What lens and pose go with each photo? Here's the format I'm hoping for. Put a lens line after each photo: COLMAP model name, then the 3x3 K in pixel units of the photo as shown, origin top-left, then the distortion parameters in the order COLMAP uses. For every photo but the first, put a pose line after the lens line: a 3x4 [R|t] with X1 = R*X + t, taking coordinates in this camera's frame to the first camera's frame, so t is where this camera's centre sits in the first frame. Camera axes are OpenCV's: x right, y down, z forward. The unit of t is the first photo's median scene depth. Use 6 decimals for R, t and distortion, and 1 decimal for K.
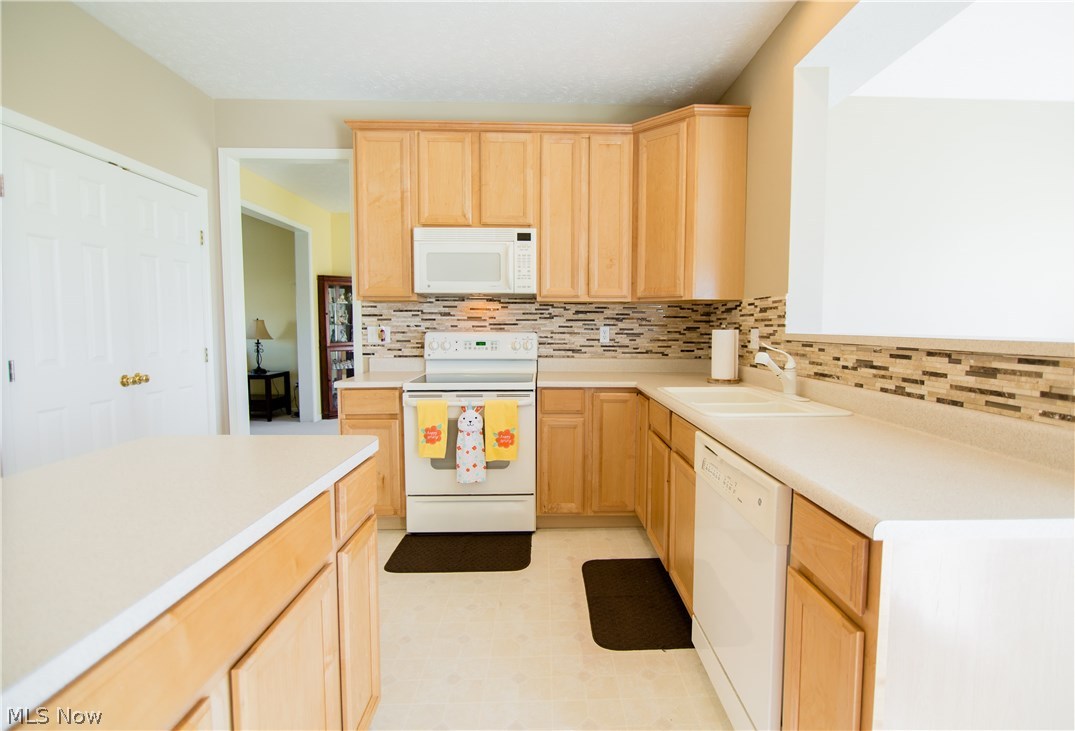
lens RADIAL K [[503.1, 0, 560.0], [0, 503.1, 355.5], [0, 0, 1]] dist [-0.012459, 0.000276]
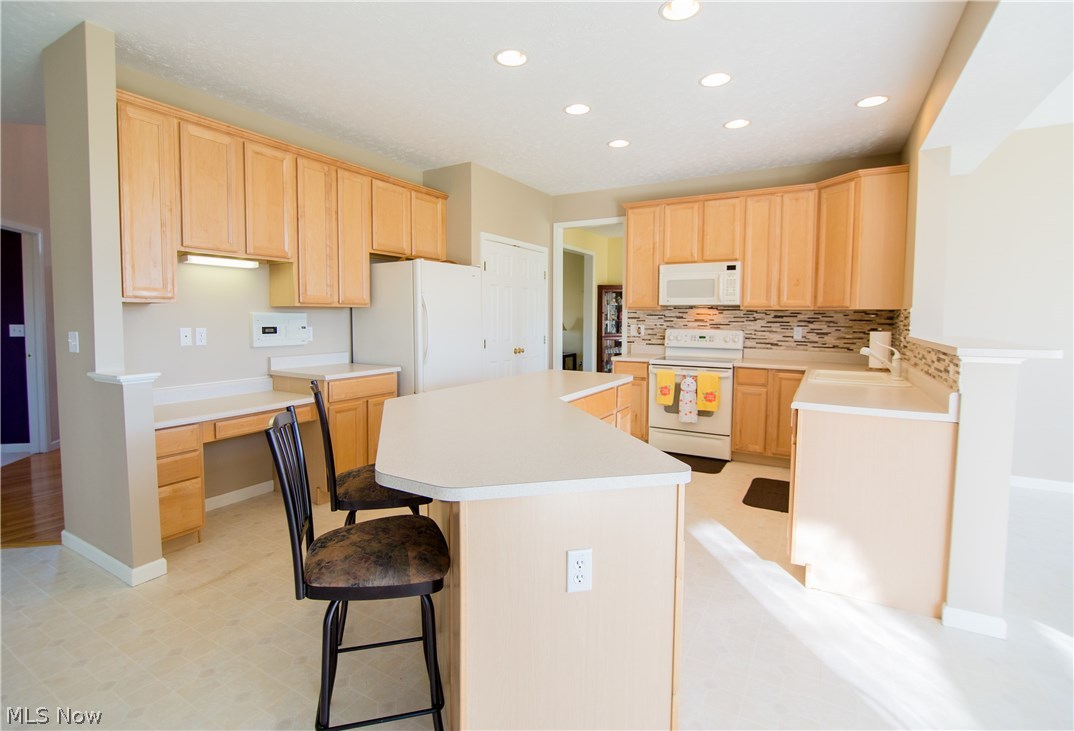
lens RADIAL K [[510.7, 0, 523.0], [0, 510.7, 343.2], [0, 0, 1]] dist [-0.010777, -0.000144]
pose [[0.839574, 0.031790, -0.542314, 0.237900], [-0.035930, 0.999350, 0.002956, 0.009481], [0.542056, 0.017003, 0.840171, -0.618203]]
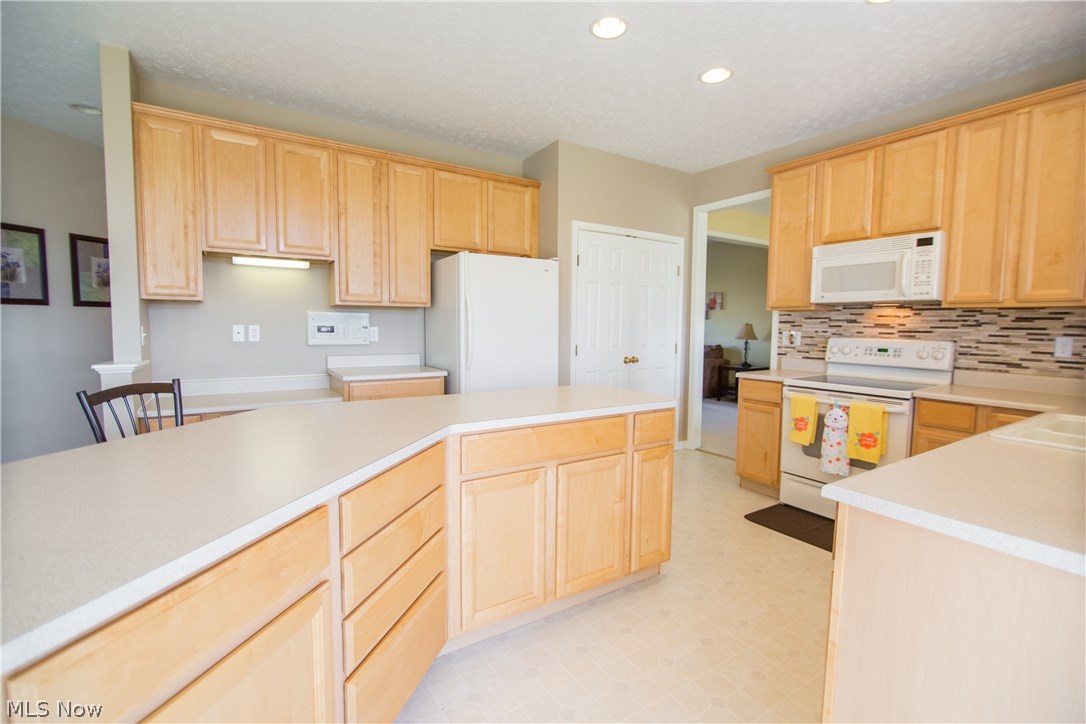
lens RADIAL K [[483.5, 0, 544.9], [0, 483.5, 357.9], [0, 0, 1]] dist [-0.002447, -0.004458]
pose [[0.512801, 0.064848, -0.856055, 0.355647], [-0.061773, 0.997346, 0.038547, -0.003956], [0.856282, 0.033114, 0.515445, -0.093814]]
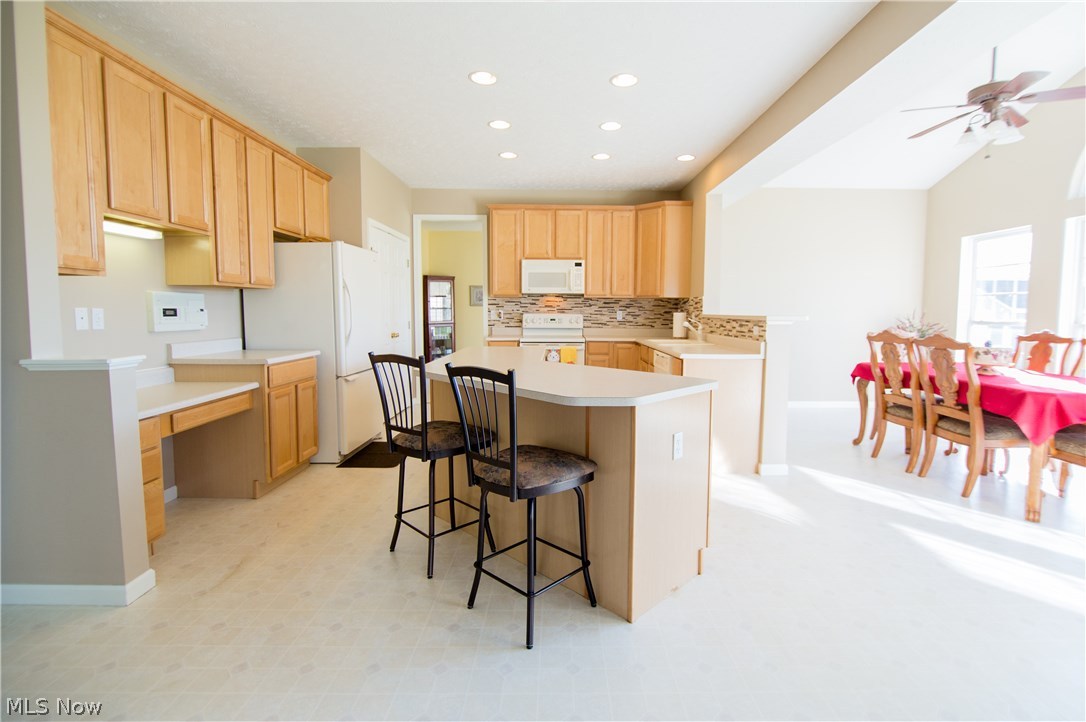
lens RADIAL K [[497.0, 0, 560.5], [0, 497.0, 342.3], [0, 0, 1]] dist [-0.008759, -0.000285]
pose [[0.999627, 0.005504, -0.026753, -0.086129], [-0.005368, 0.999972, 0.005185, 0.054189], [0.026781, -0.005040, 0.999629, -0.909677]]
